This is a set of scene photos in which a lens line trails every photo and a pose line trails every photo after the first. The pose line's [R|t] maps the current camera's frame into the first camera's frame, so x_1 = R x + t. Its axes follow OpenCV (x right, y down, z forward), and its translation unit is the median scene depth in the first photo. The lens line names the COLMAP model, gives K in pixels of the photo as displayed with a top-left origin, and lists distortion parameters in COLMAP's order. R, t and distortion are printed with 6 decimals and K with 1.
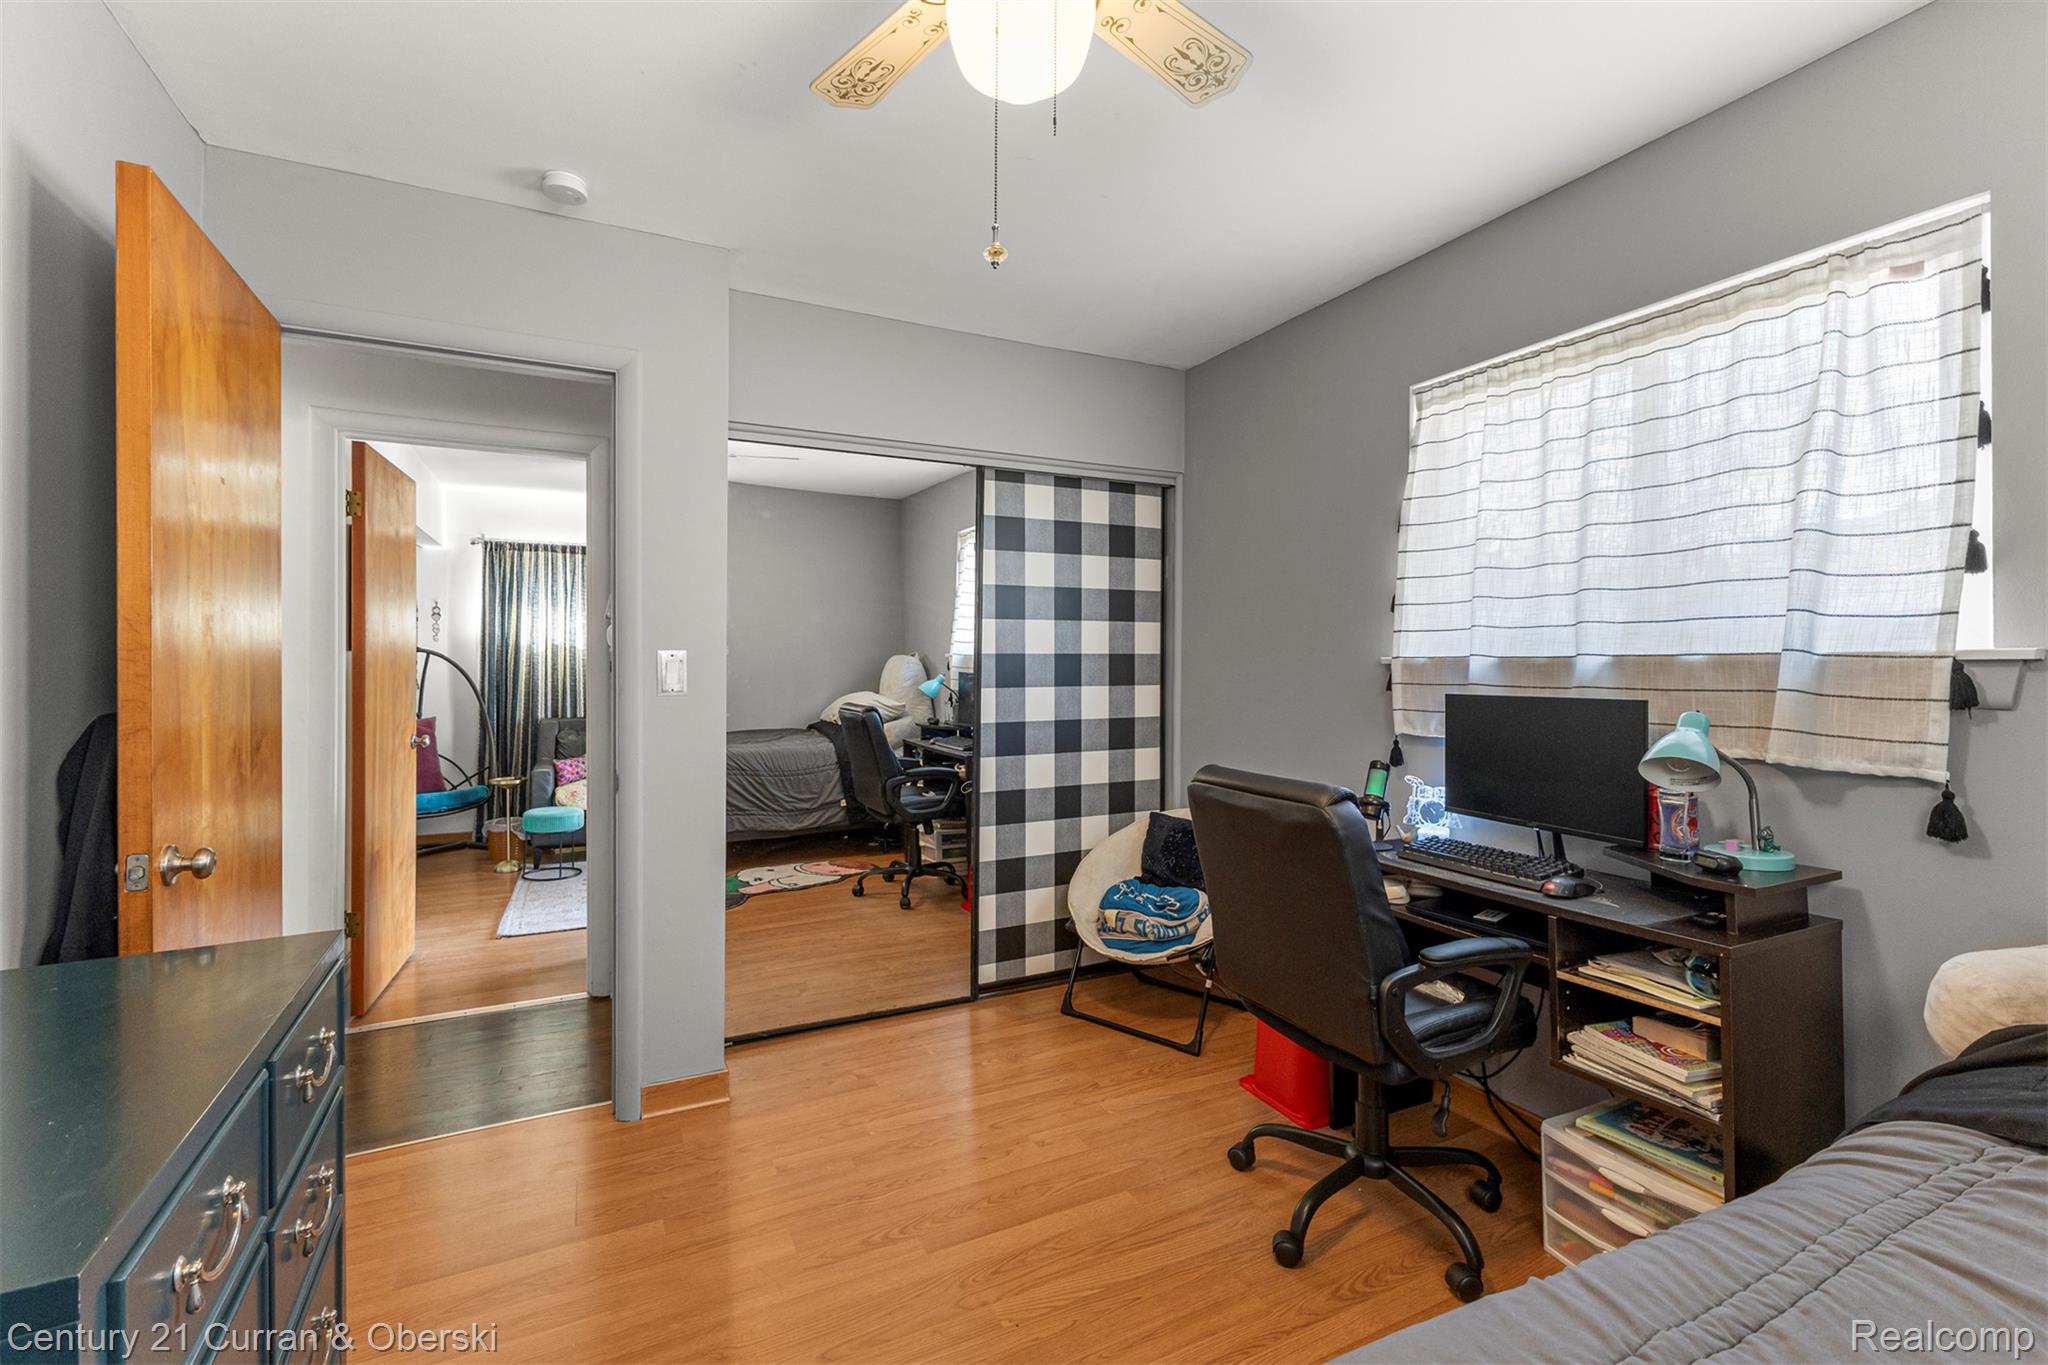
lens RADIAL K [[904.5, 0, 1019.0], [0, 904.5, 666.7], [0, 0, 1]] dist [0.001715, -0.003766]
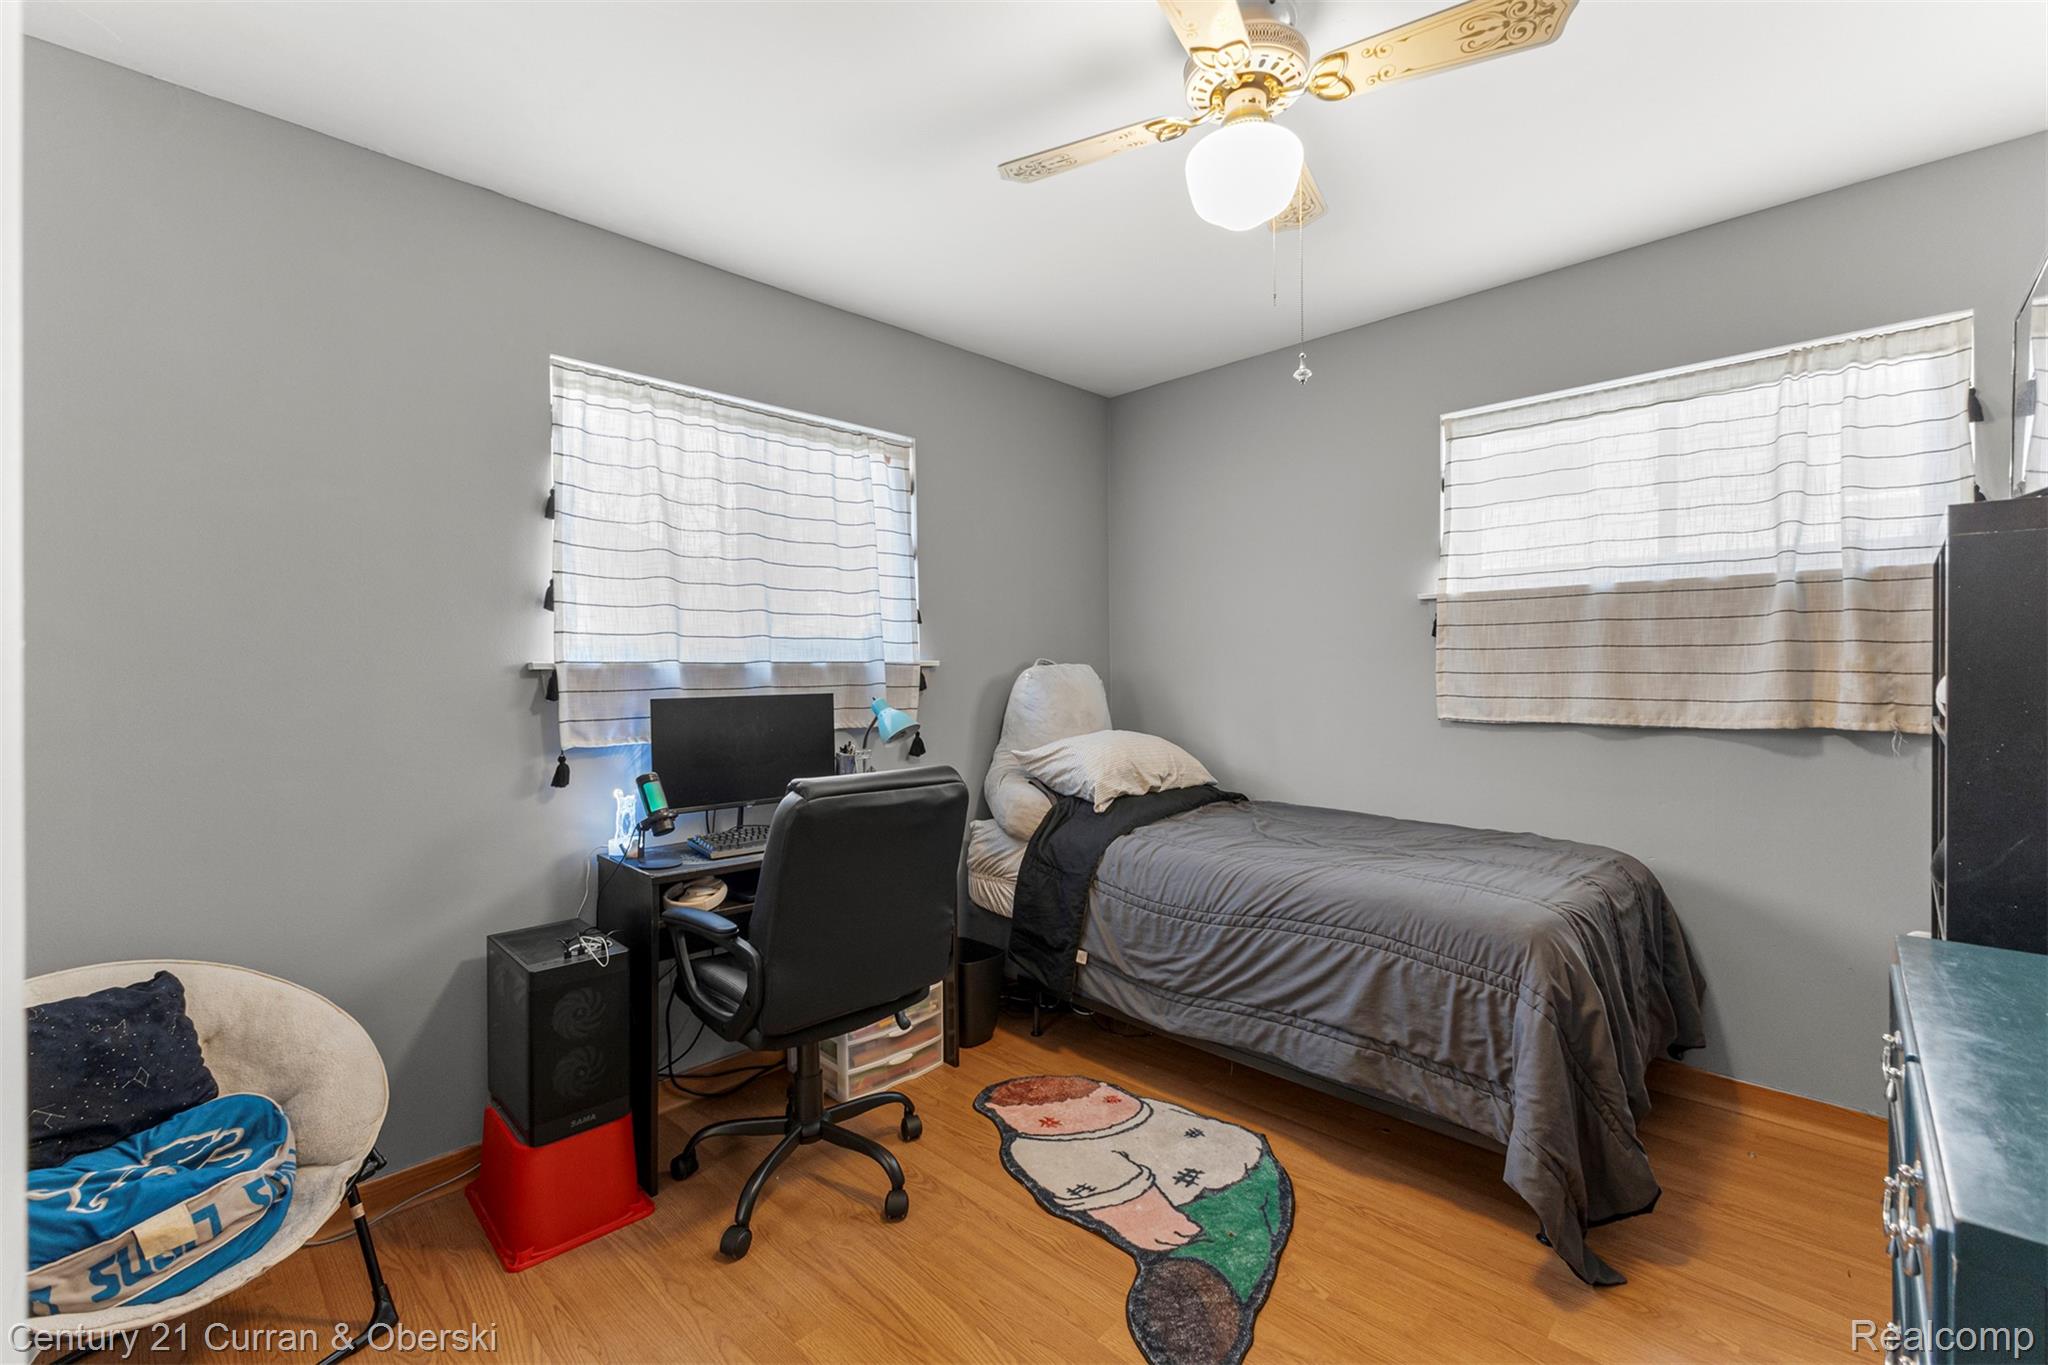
lens RADIAL K [[904.5, 0, 1019.1], [0, 904.5, 677.9], [0, 0, 1]] dist [0.001715, -0.003766]
pose [[-0.359474, -0.005730, 0.933138, -0.639614], [0.010558, 0.999892, 0.010207, 0.000618], [-0.933096, 0.013521, -0.359374, 1.035035]]
